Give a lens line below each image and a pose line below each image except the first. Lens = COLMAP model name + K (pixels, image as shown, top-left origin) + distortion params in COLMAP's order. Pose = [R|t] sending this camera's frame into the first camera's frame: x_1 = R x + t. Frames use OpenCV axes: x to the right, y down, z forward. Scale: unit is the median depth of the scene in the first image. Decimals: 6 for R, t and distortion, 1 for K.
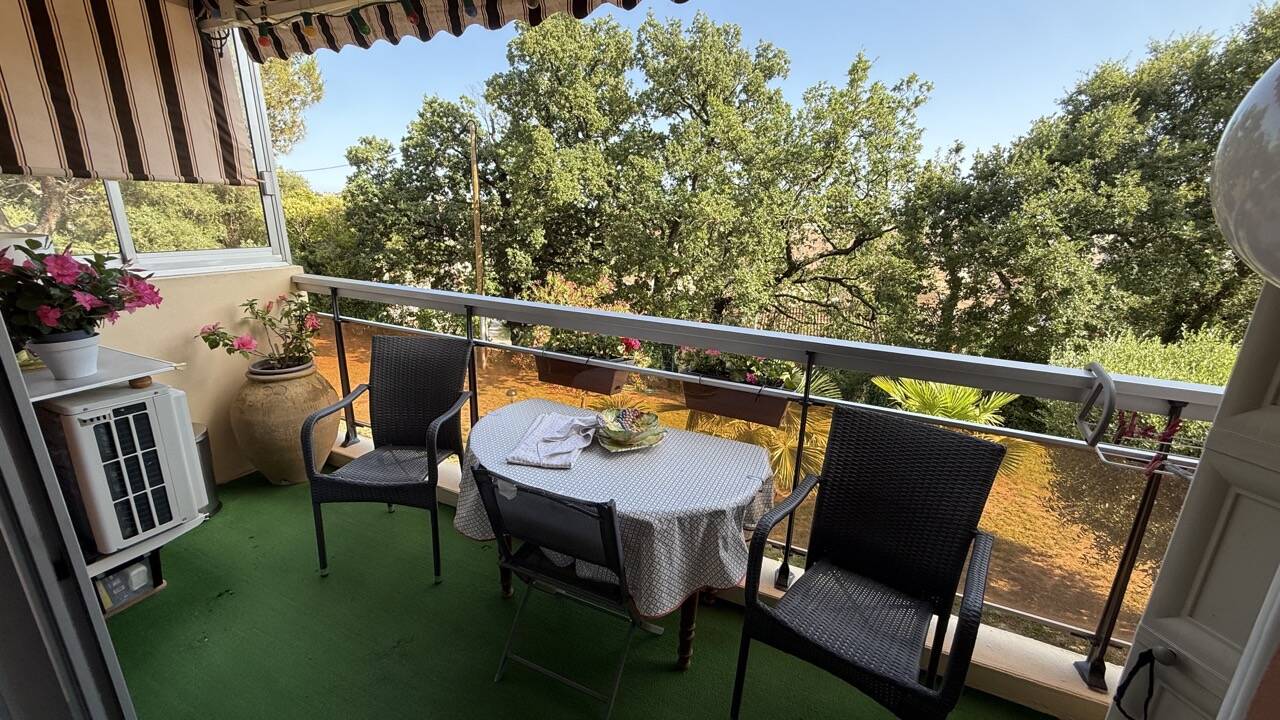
lens RADIAL K [[509.9, 0, 637.4], [0, 509.9, 361.6], [0, 0, 1]] dist [0.000462, 0.000130]
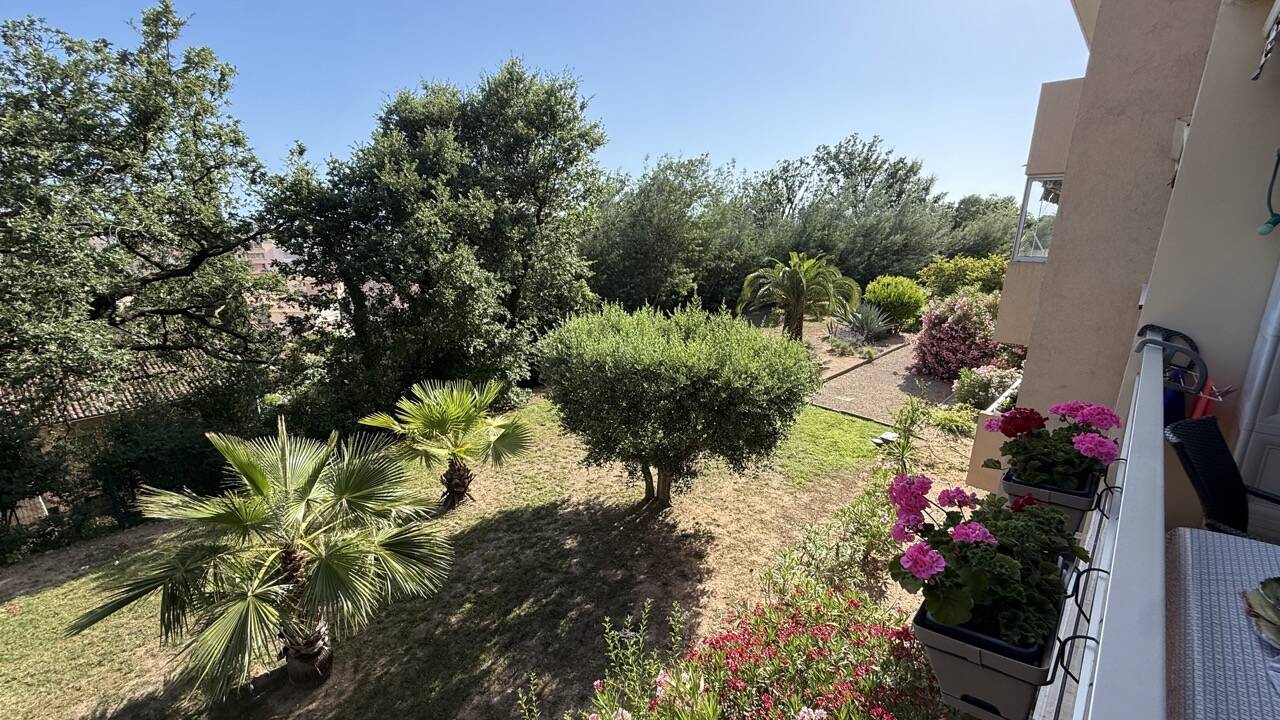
lens RADIAL K [[509.9, 0, 637.4], [0, 509.9, 361.6], [0, 0, 1]] dist [0.000462, 0.000130]
pose [[0.327200, -0.266809, 0.906506, -0.117207], [0.269412, 0.945836, 0.181141, -0.079996], [-0.905736, 0.184954, 0.381359, 0.223046]]
